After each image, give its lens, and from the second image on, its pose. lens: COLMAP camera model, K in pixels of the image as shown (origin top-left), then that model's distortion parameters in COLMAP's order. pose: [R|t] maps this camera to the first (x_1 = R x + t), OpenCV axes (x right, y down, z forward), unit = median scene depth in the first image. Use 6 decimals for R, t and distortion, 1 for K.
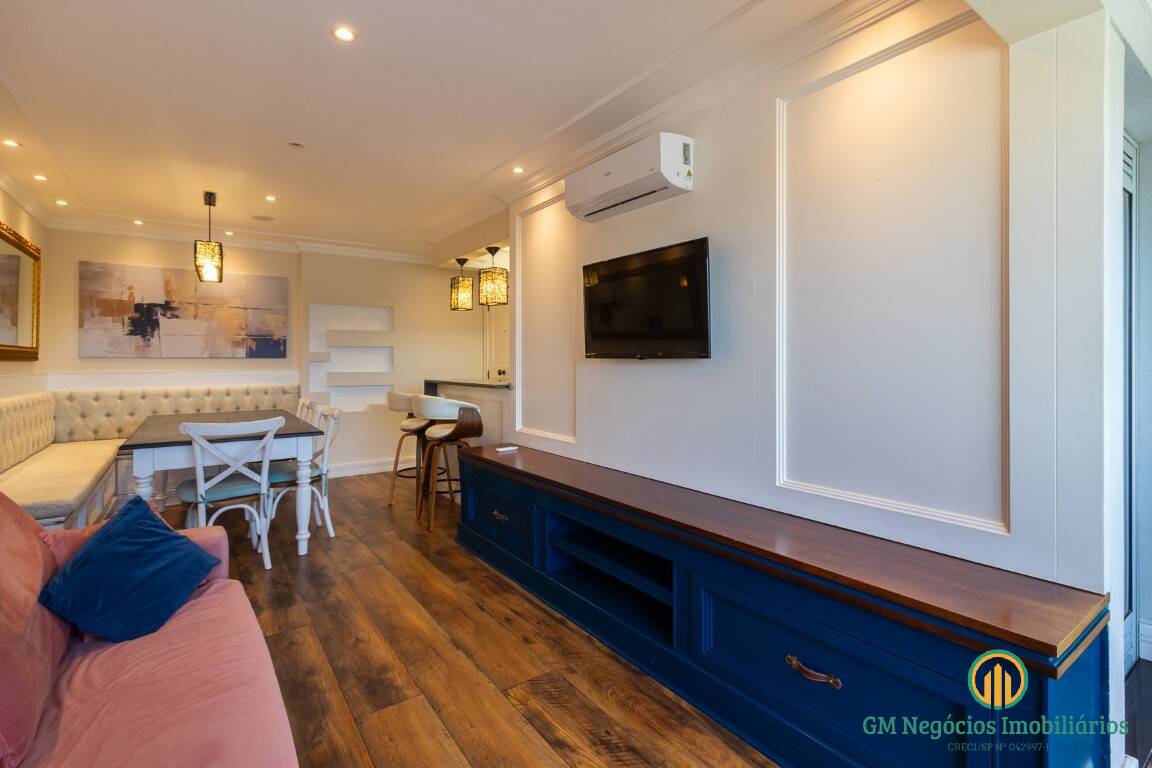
lens RADIAL K [[534.2, 0, 579.2], [0, 534.2, 355.1], [0, 0, 1]] dist [0.005357, -0.001060]
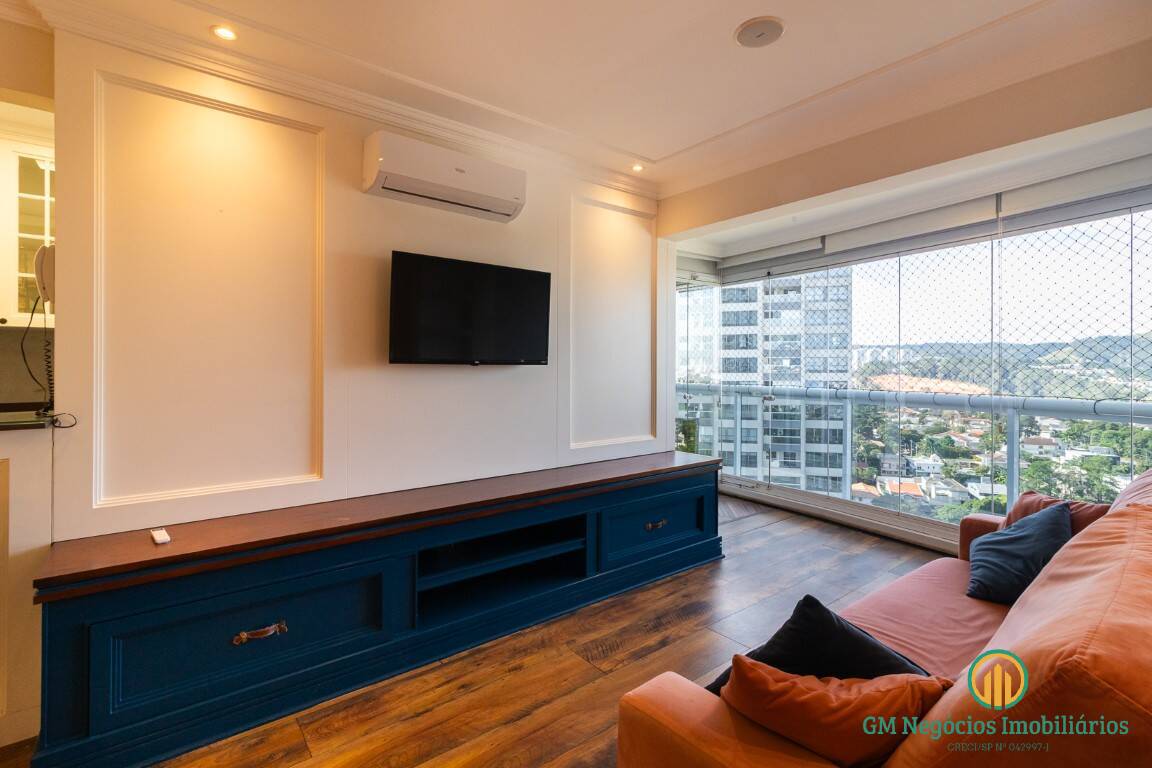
lens RADIAL K [[534.2, 0, 572.4], [0, 534.2, 380.4], [0, 0, 1]] dist [0.005357, -0.001060]
pose [[-0.036824, -0.026043, 0.998982, -0.724893], [-0.005482, 0.999651, 0.025858, 0.006662], [-0.999307, -0.004525, -0.036954, 0.670665]]
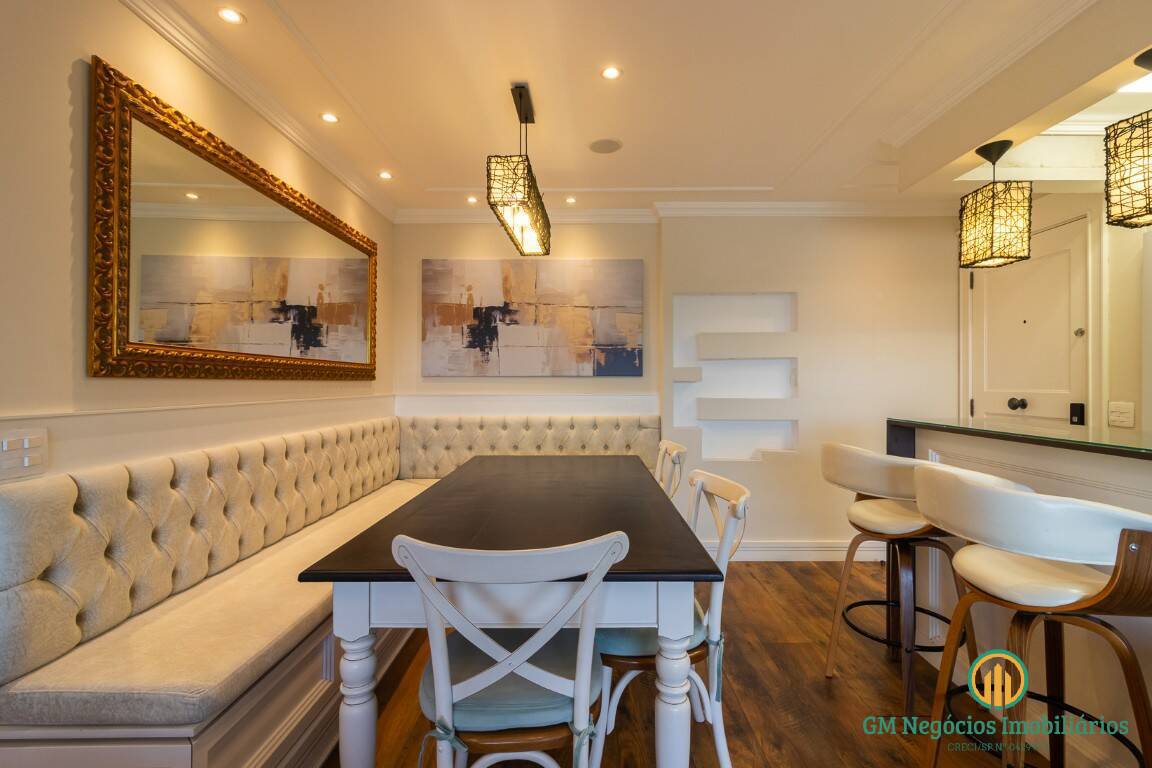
lens RADIAL K [[534.2, 0, 584.9], [0, 534.2, 372.5], [0, 0, 1]] dist [0.005357, -0.001060]
pose [[0.814650, -0.008445, -0.579891, -0.353782], [0.004597, 0.999957, -0.008104, 0.009252], [0.579934, 0.003936, 0.814654, 0.670525]]
